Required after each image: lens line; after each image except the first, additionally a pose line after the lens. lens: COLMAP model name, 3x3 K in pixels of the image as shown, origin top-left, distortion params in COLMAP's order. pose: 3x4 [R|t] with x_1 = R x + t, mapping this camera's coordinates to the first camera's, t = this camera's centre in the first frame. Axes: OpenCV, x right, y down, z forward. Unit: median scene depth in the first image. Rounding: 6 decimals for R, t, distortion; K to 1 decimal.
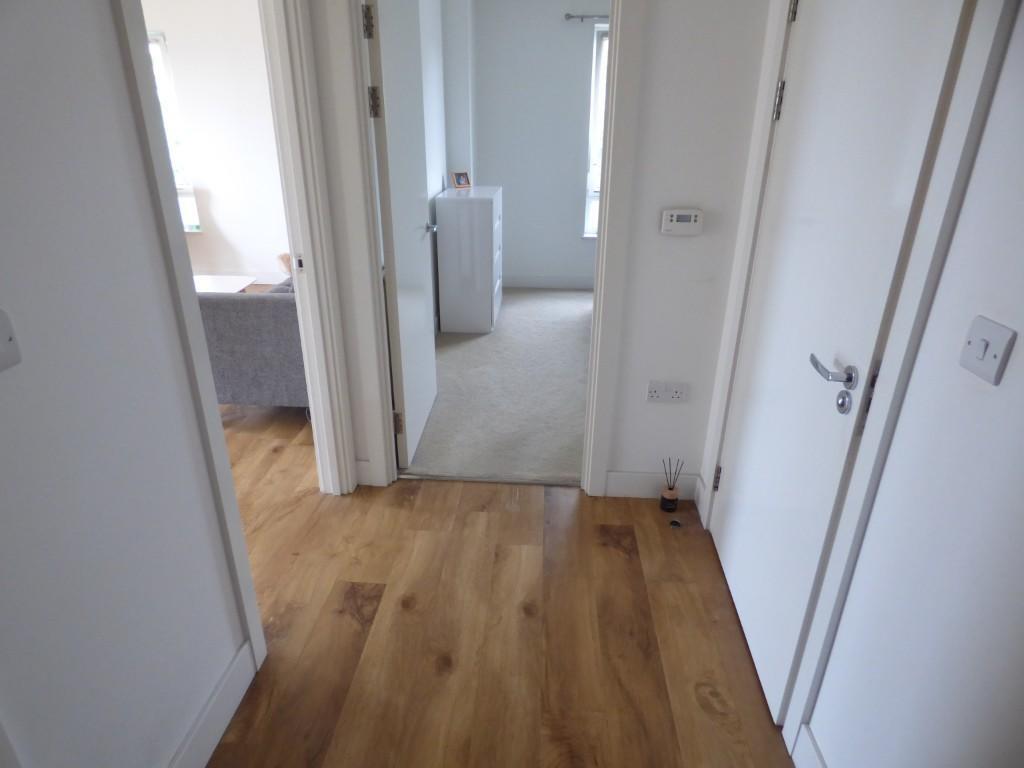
lens RADIAL K [[611.0, 0, 505.3], [0, 611.0, 380.5], [0, 0, 1]] dist [-0.005359, -0.001195]
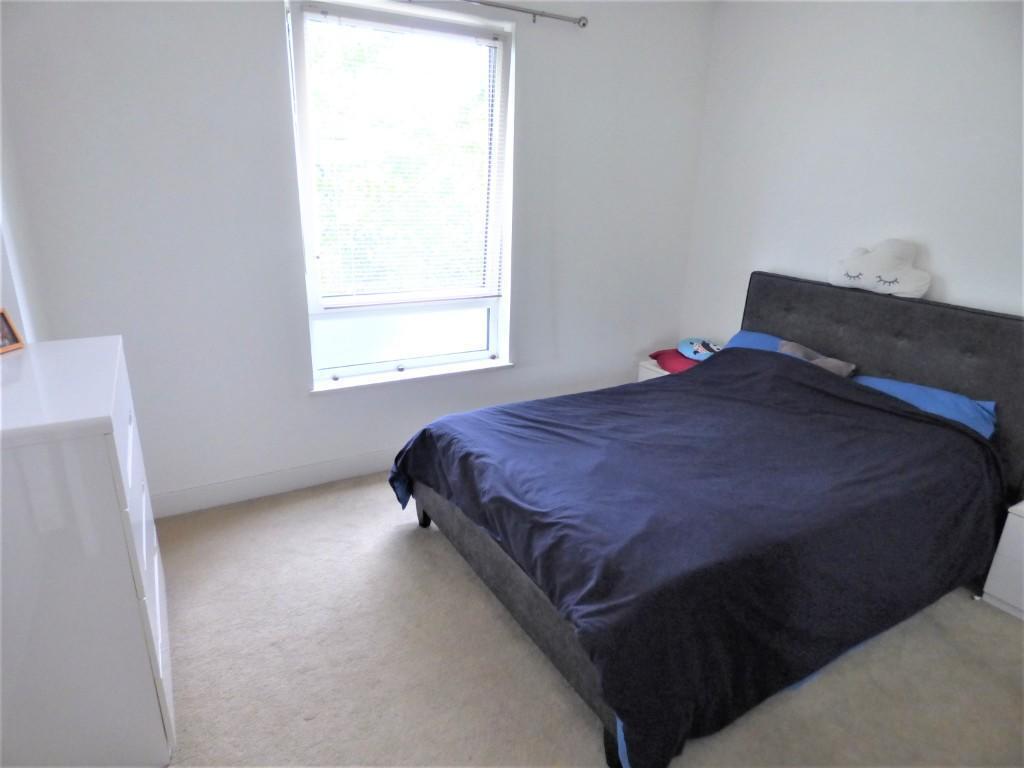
lens RADIAL K [[611.0, 0, 505.3], [0, 611.0, 380.5], [0, 0, 1]] dist [-0.005359, -0.001195]
pose [[0.838597, -0.155994, 0.521940, -0.007606], [0.195319, 0.980520, -0.020766, -0.226388], [-0.508534, 0.119359, 0.852729, 0.516765]]
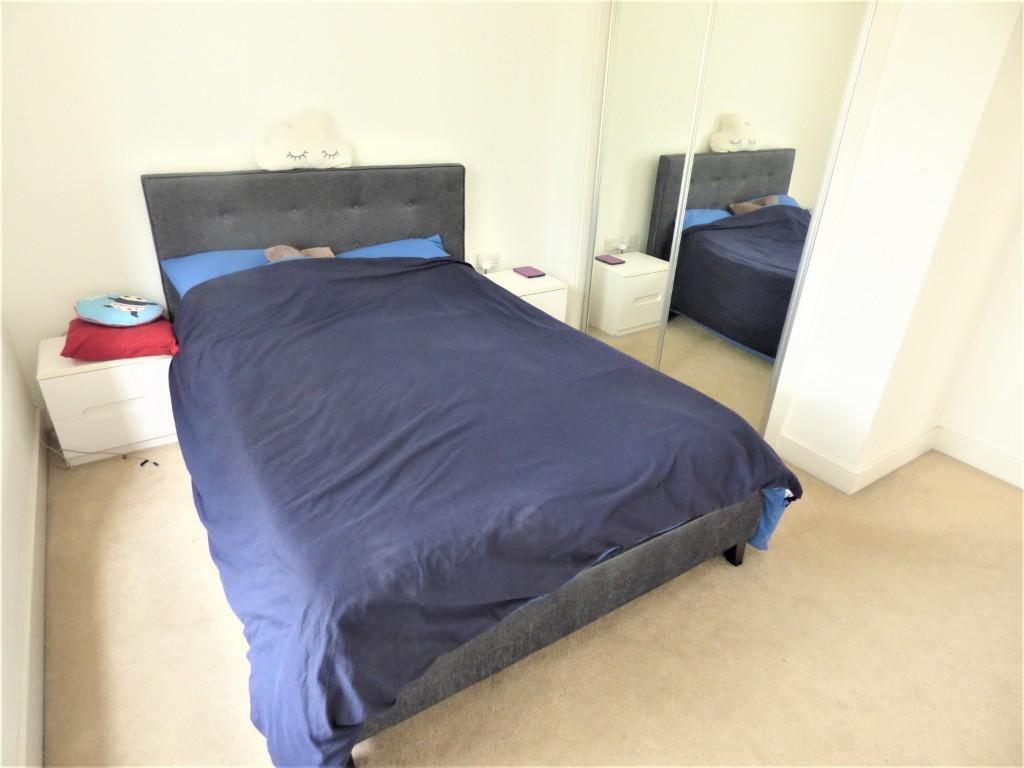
lens RADIAL K [[611.0, 0, 505.3], [0, 611.0, 380.5], [0, 0, 1]] dist [-0.005359, -0.001195]
pose [[-0.584329, -0.390392, 0.711445, 0.044996], [0.282717, 0.723834, 0.629393, -0.517774], [-0.760678, 0.568910, -0.312586, 1.225925]]
